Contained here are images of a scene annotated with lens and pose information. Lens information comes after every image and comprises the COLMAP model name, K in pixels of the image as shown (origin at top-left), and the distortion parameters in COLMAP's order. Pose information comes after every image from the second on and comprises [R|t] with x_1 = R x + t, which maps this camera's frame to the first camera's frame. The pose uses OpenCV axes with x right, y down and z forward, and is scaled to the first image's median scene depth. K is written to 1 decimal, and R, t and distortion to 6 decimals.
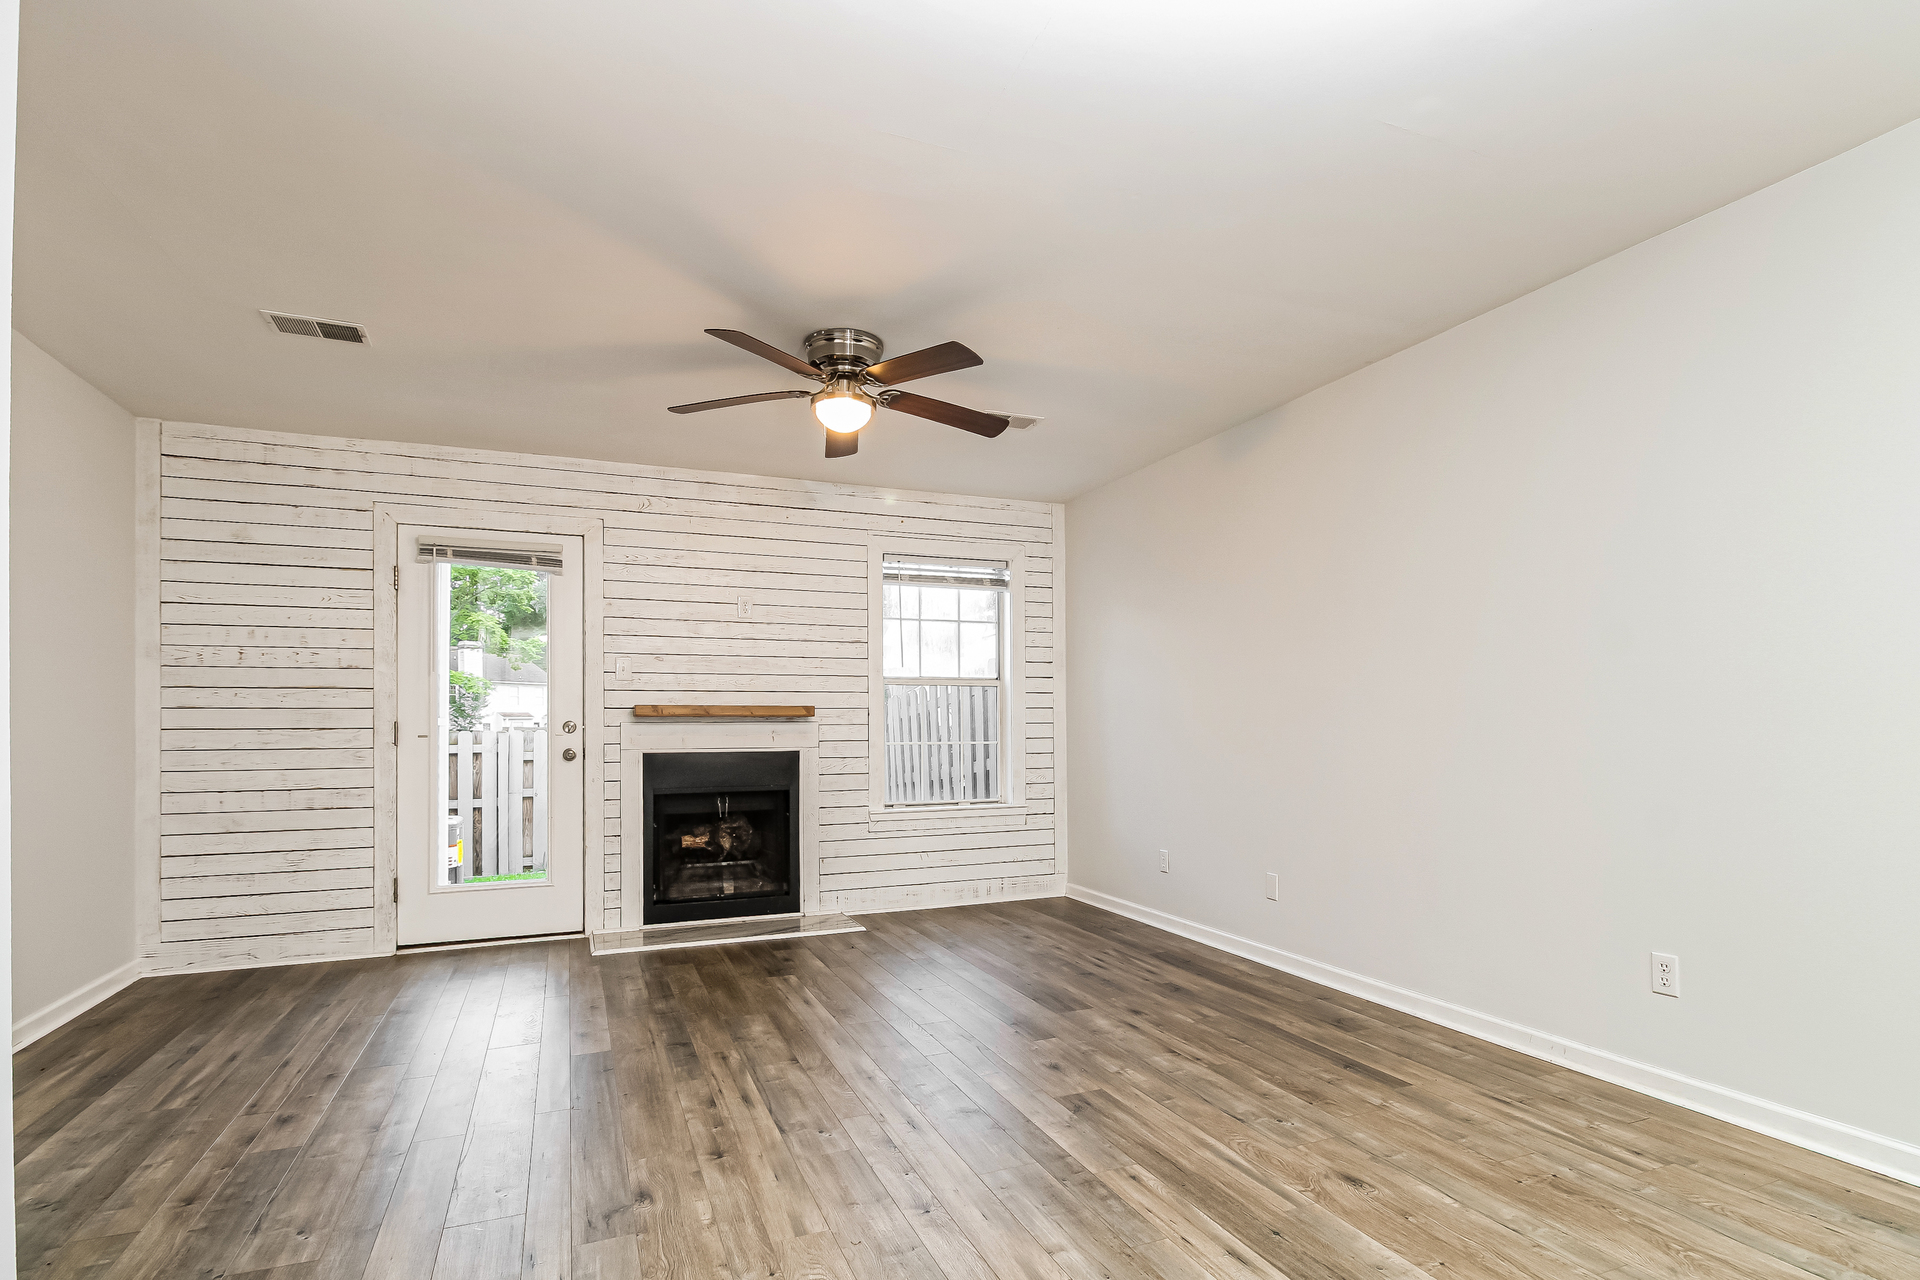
lens RADIAL K [[948.5, 0, 967.6], [0, 948.5, 723.7], [0, 0, 1]] dist [0.002283, -0.000492]
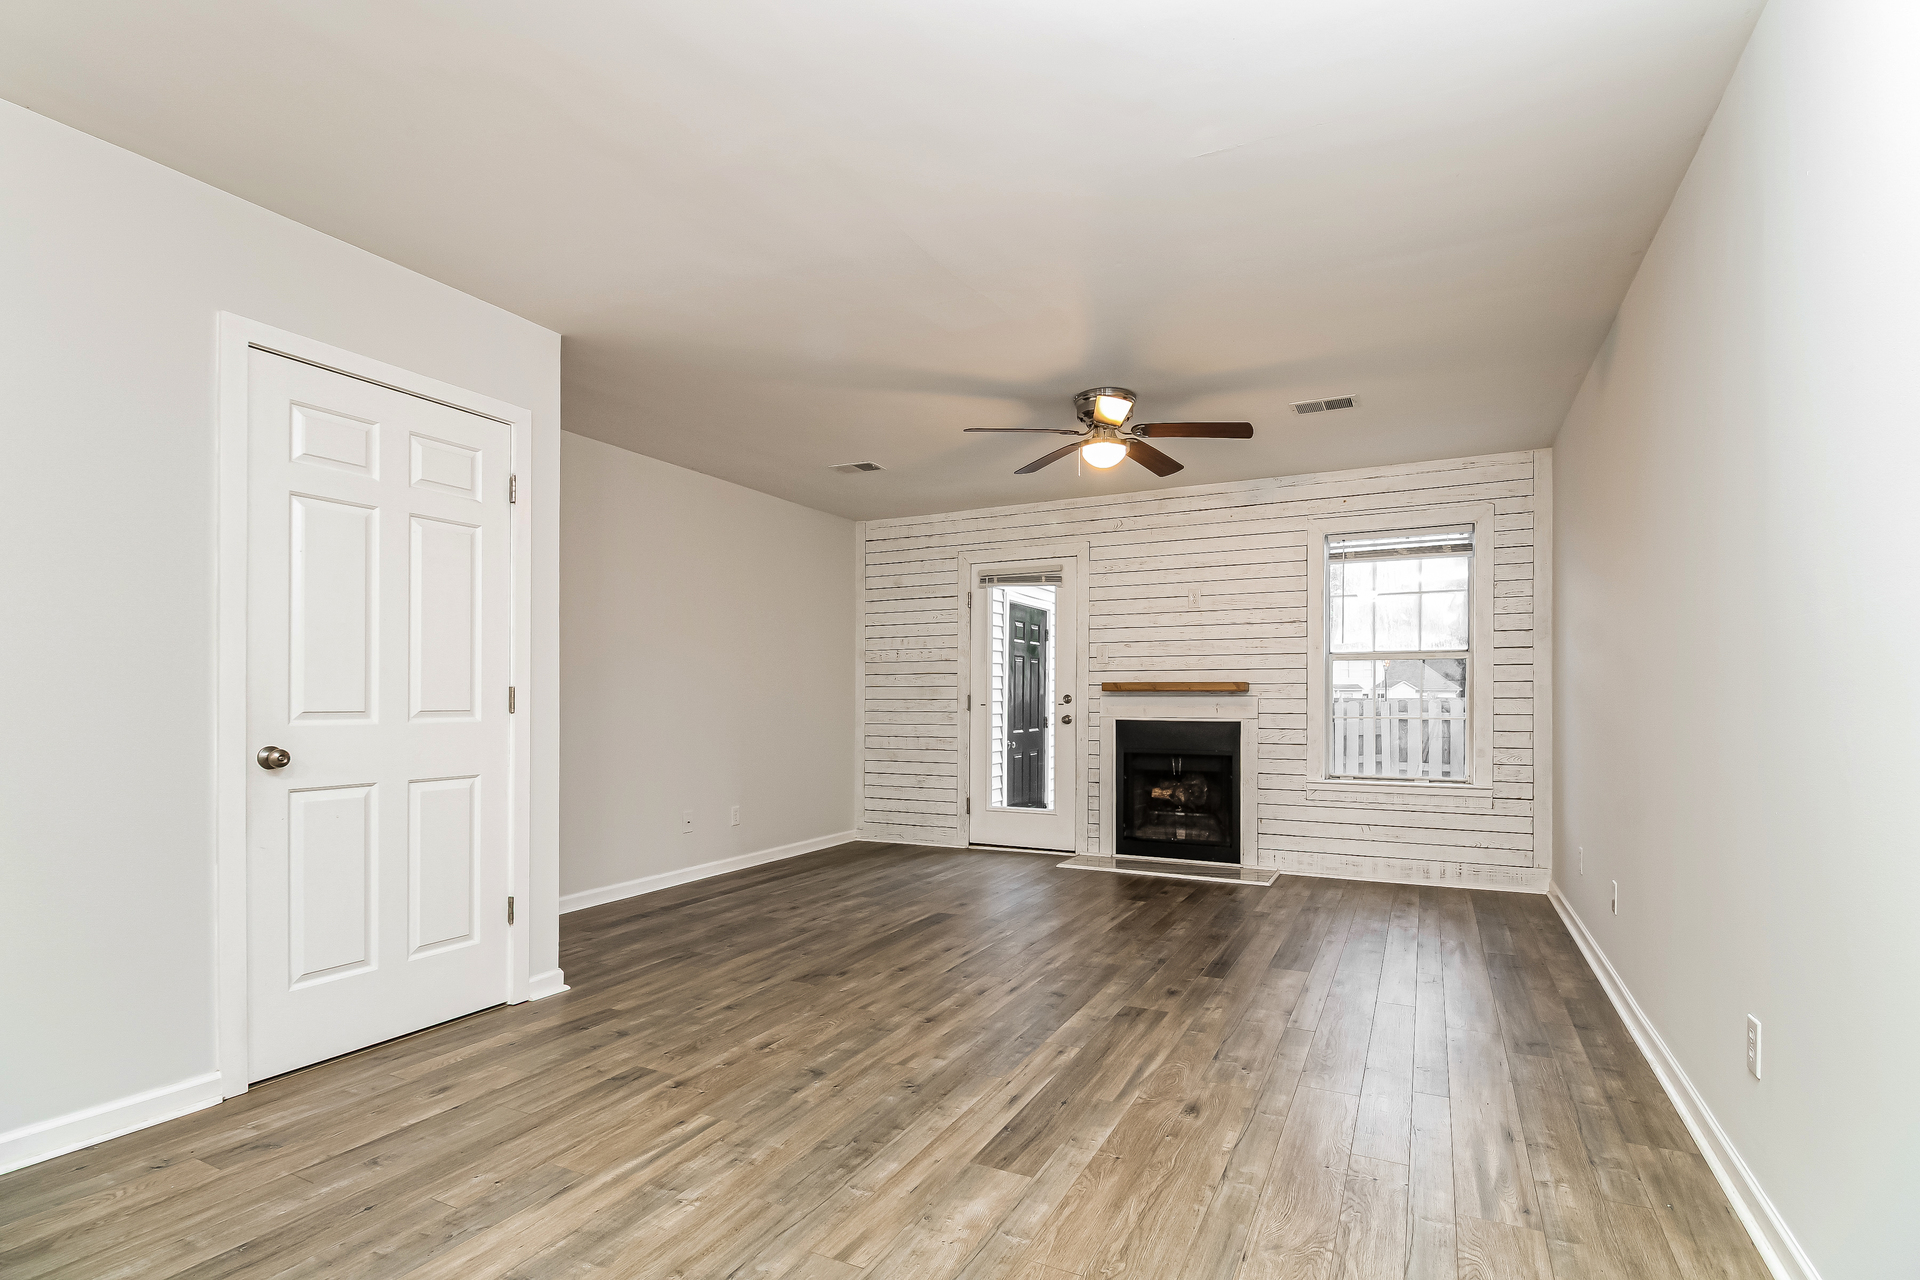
lens RADIAL K [[925.2, 0, 971.4], [0, 925.2, 698.5], [0, 0, 1]] dist [0.031465, -0.025273]
pose [[0.649144, 0.005774, -0.760644, 0.527454], [-0.002425, 0.999982, 0.005521, -0.004646], [0.760662, -0.001739, 0.649146, 0.043807]]
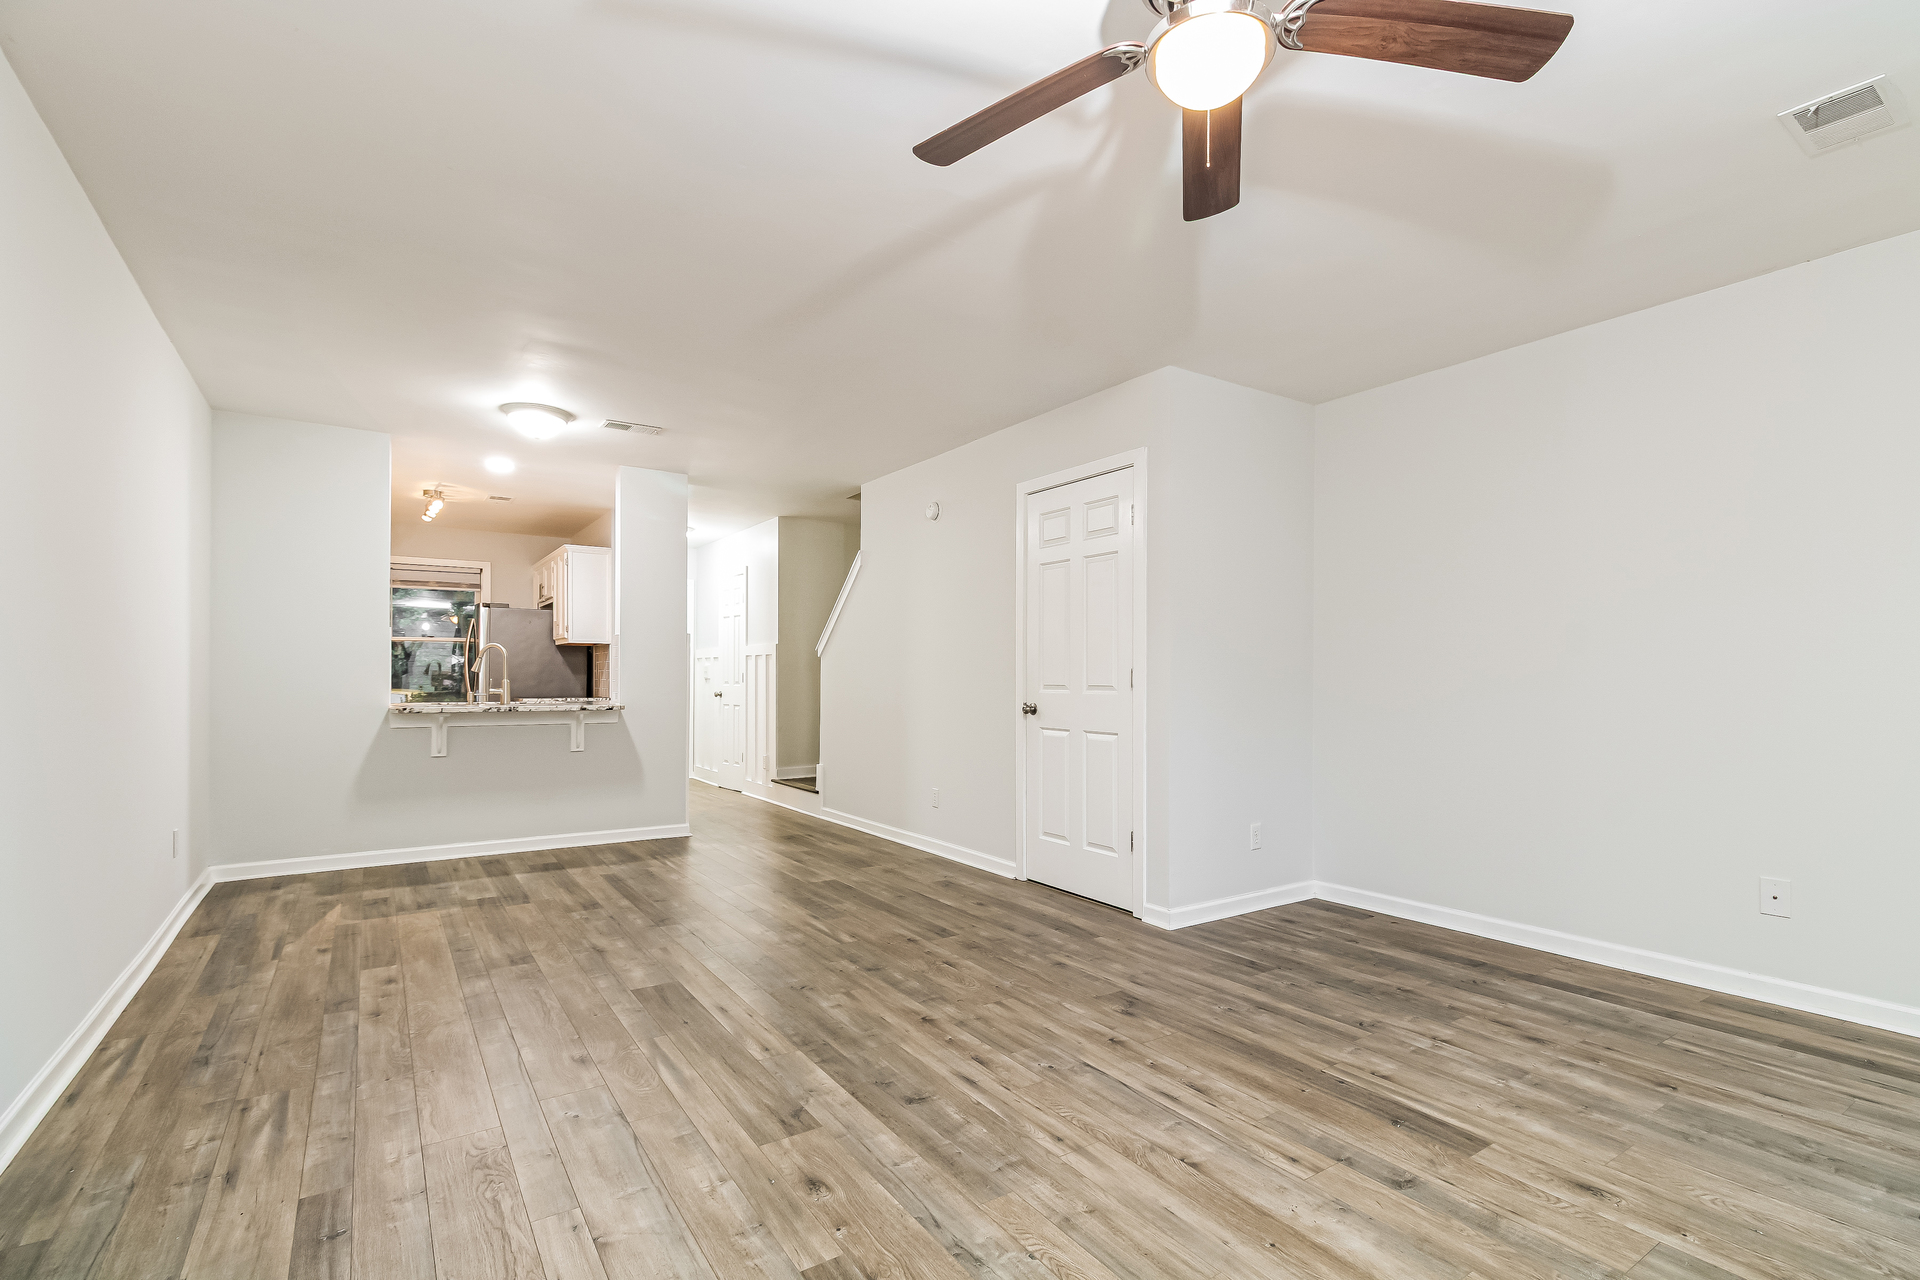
lens RADIAL K [[850.6, 0, 983.3], [0, 850.6, 688.4], [0, 0, 1]] dist [0.027619, -0.015816]
pose [[-0.976858, 0.005849, -0.213809, 0.067483], [0.003624, 0.999935, 0.010796, -0.001407], [0.213858, 0.009772, -0.976816, 1.071117]]
